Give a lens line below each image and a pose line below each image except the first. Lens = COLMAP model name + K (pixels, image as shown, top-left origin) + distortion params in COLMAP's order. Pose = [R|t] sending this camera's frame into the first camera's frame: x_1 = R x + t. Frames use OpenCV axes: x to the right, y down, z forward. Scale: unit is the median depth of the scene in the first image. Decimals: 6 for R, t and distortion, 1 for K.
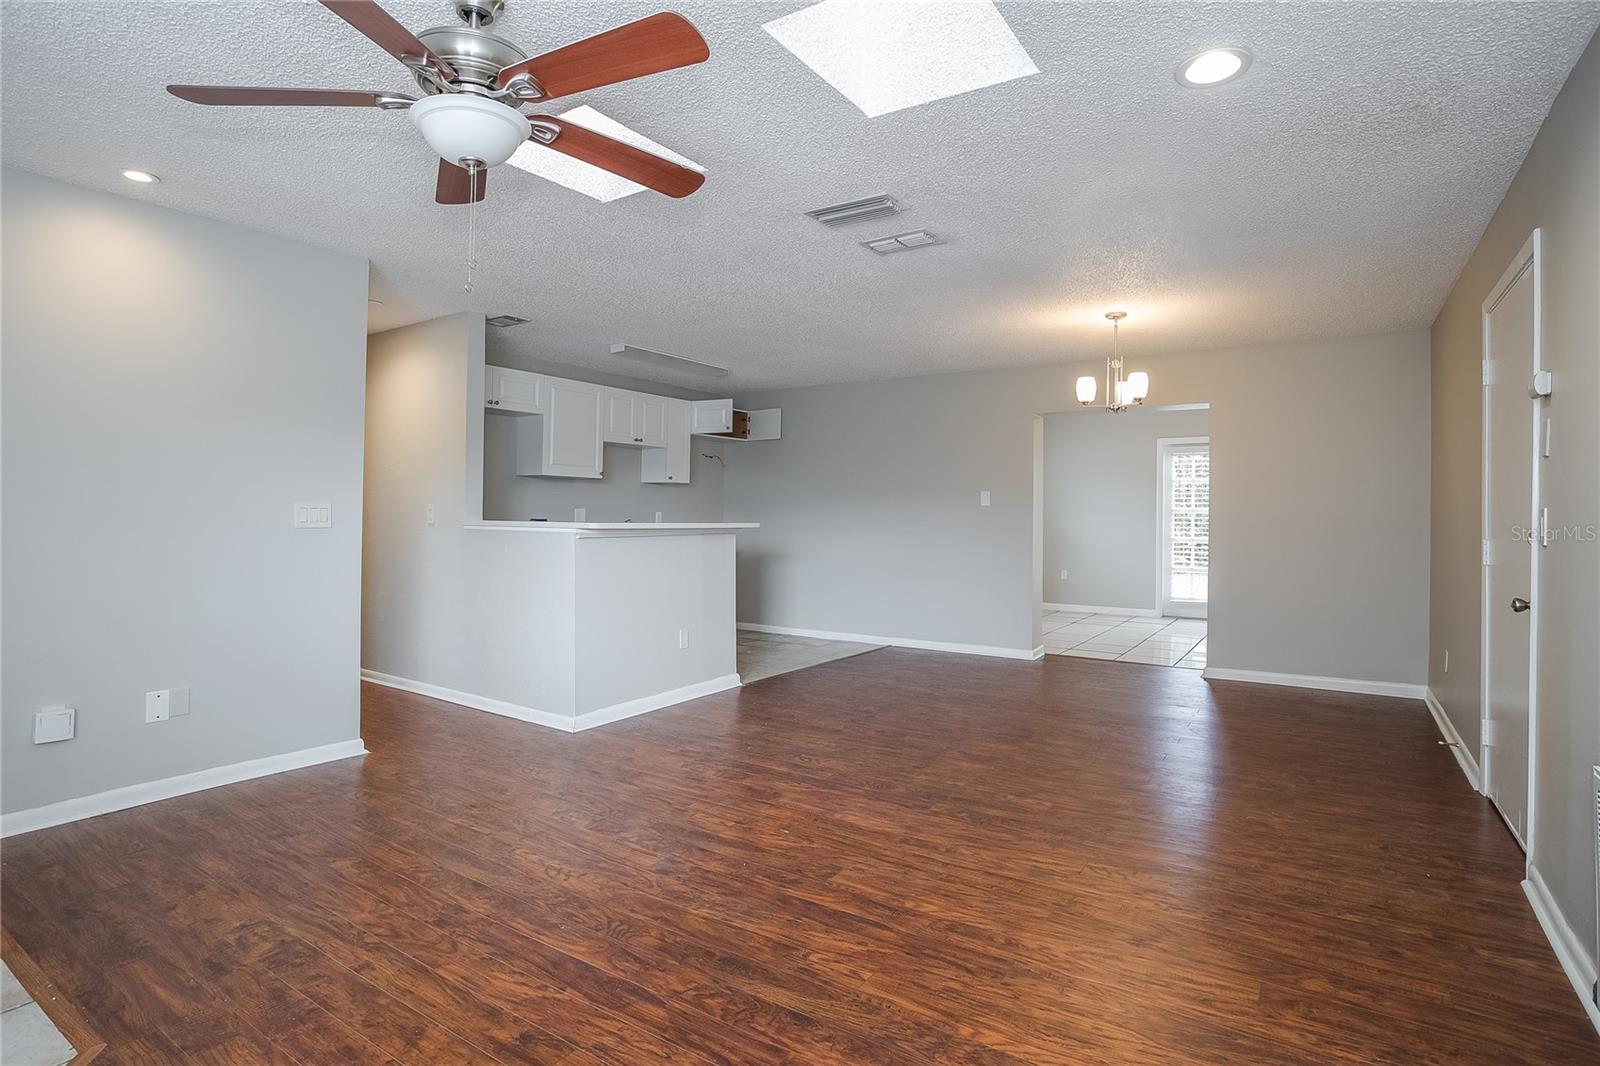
lens RADIAL K [[822.0, 0, 810.2], [0, 822.0, 514.4], [0, 0, 1]] dist [-0.070040, 0.029403]
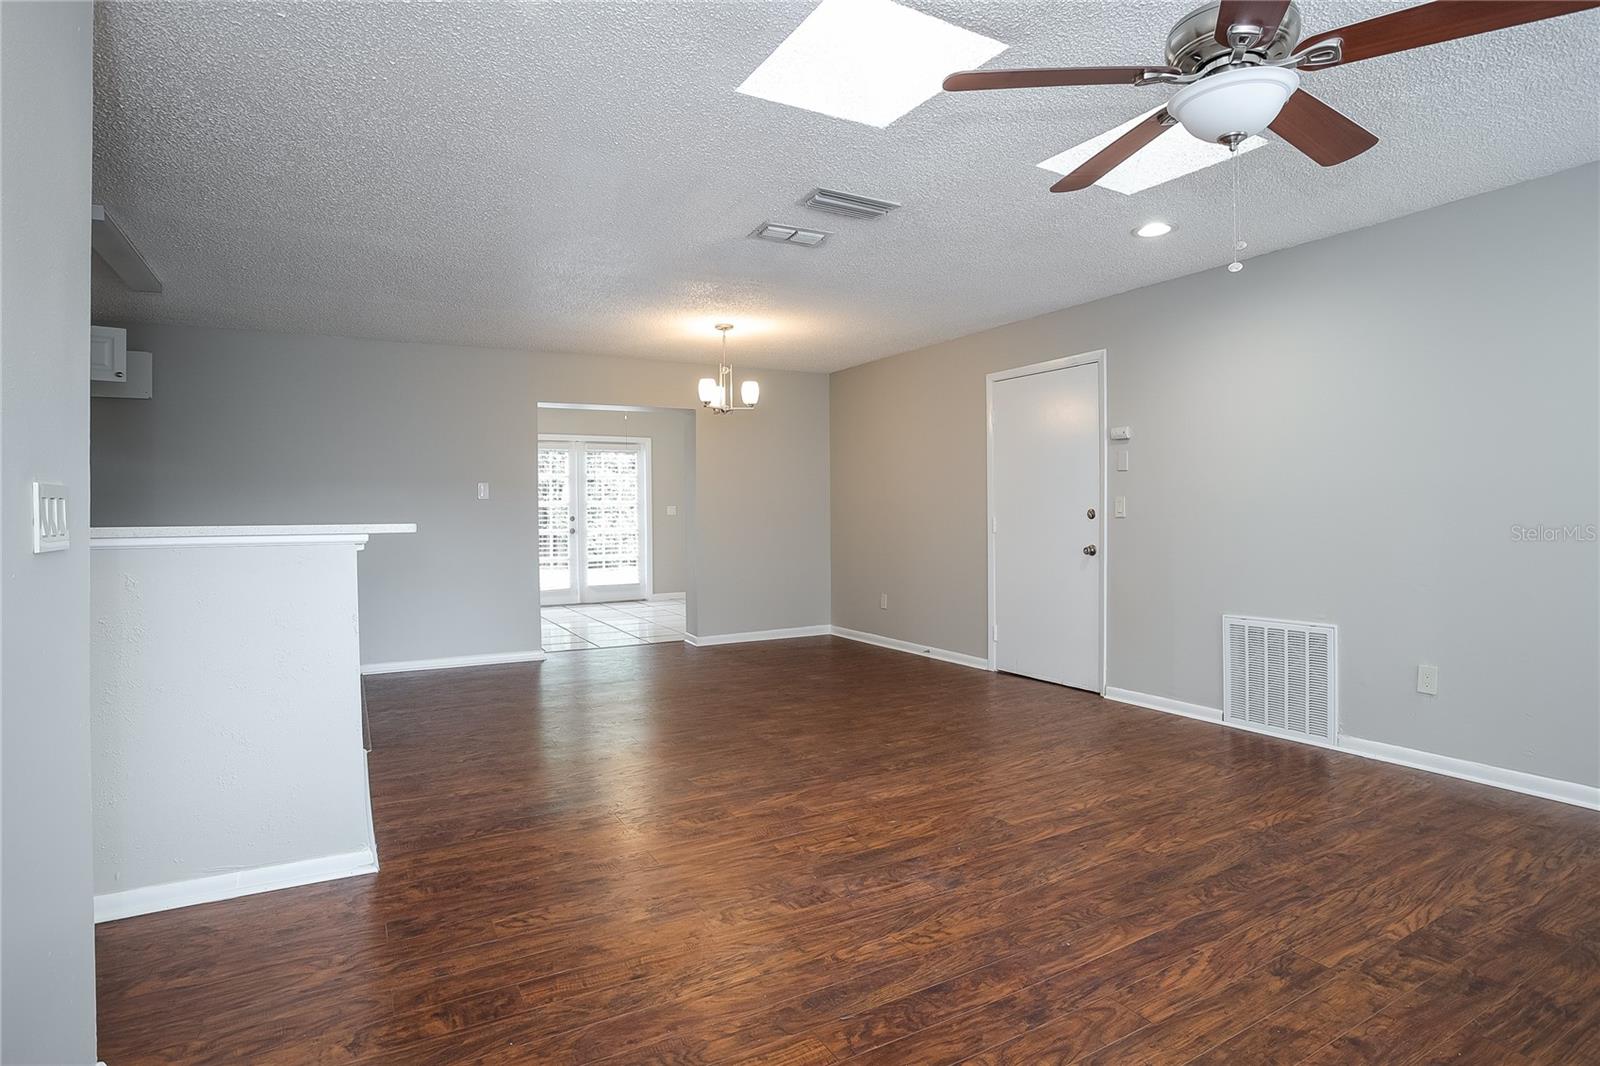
lens RADIAL K [[822.0, 0, 810.2], [0, 822.0, 514.4], [0, 0, 1]] dist [-0.070040, 0.029403]
pose [[0.452581, -0.015693, 0.891585, -0.947653], [0.011406, 0.999865, 0.011810, 0.000722], [-0.891650, 0.004824, 0.452699, 0.630704]]
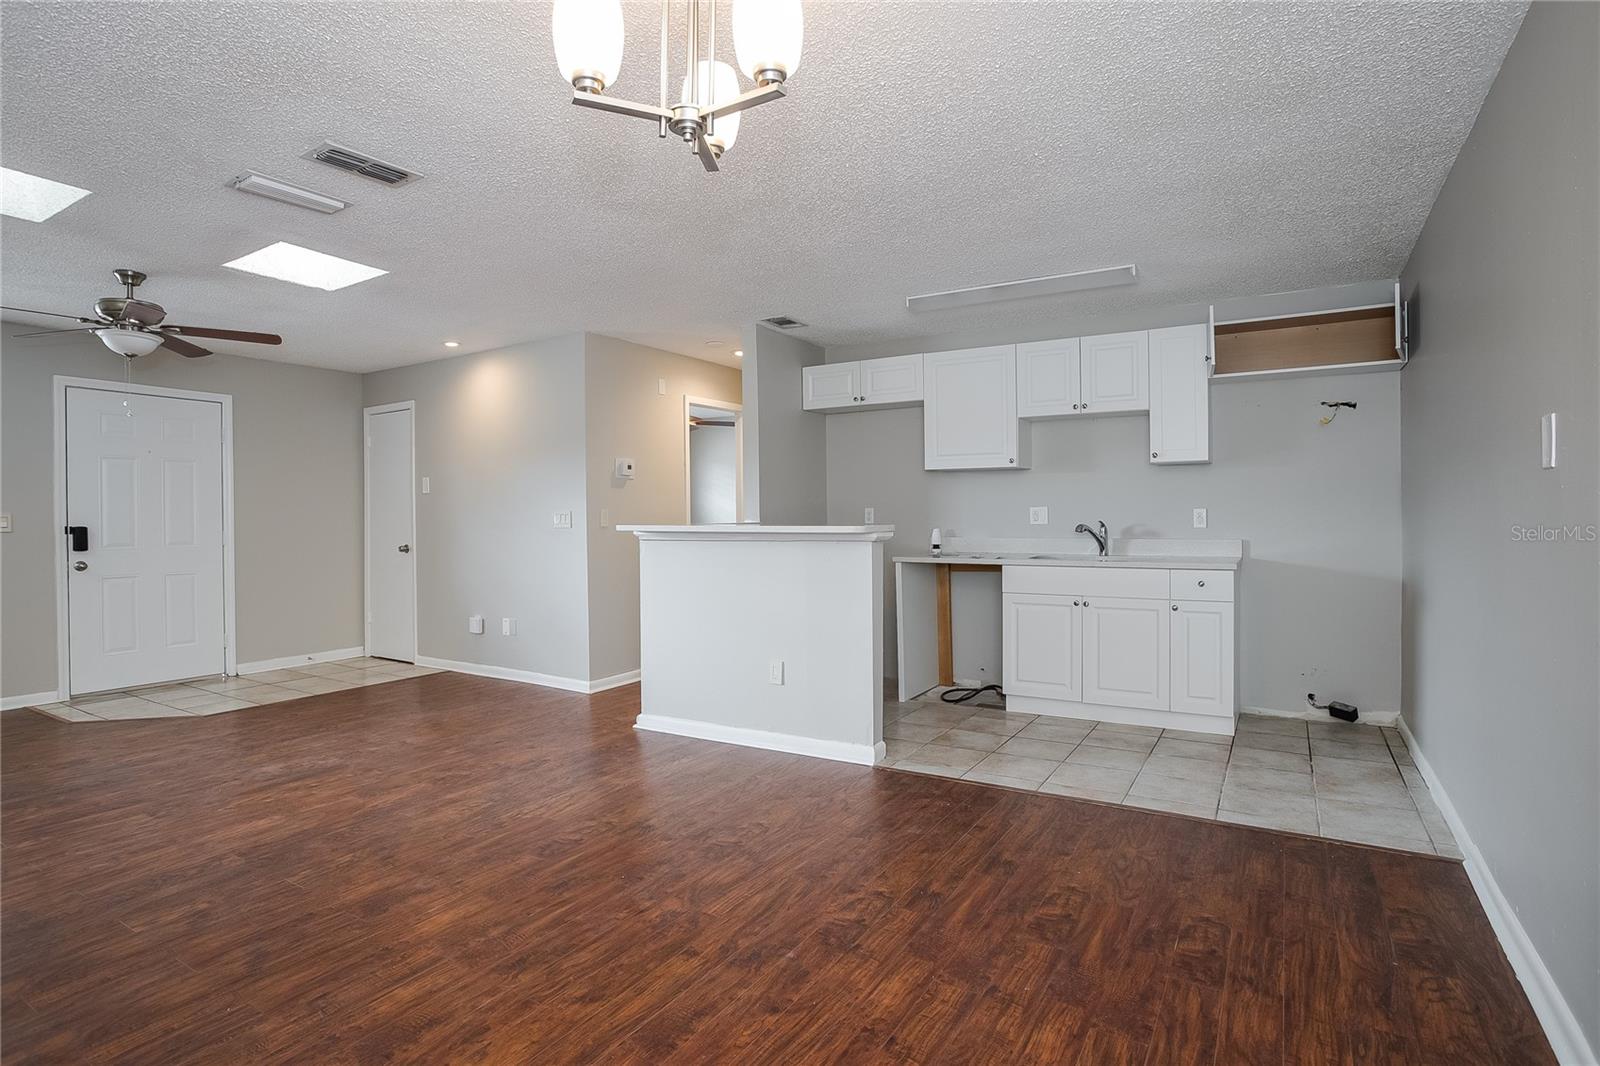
lens RADIAL K [[822.0, 0, 810.2], [0, 822.0, 514.4], [0, 0, 1]] dist [-0.070040, 0.029403]
pose [[0.036210, -0.012491, -0.999266, 1.080096], [0.008364, 0.999891, -0.012196, 0.016750], [0.999309, -0.007916, 0.036311, 1.686976]]
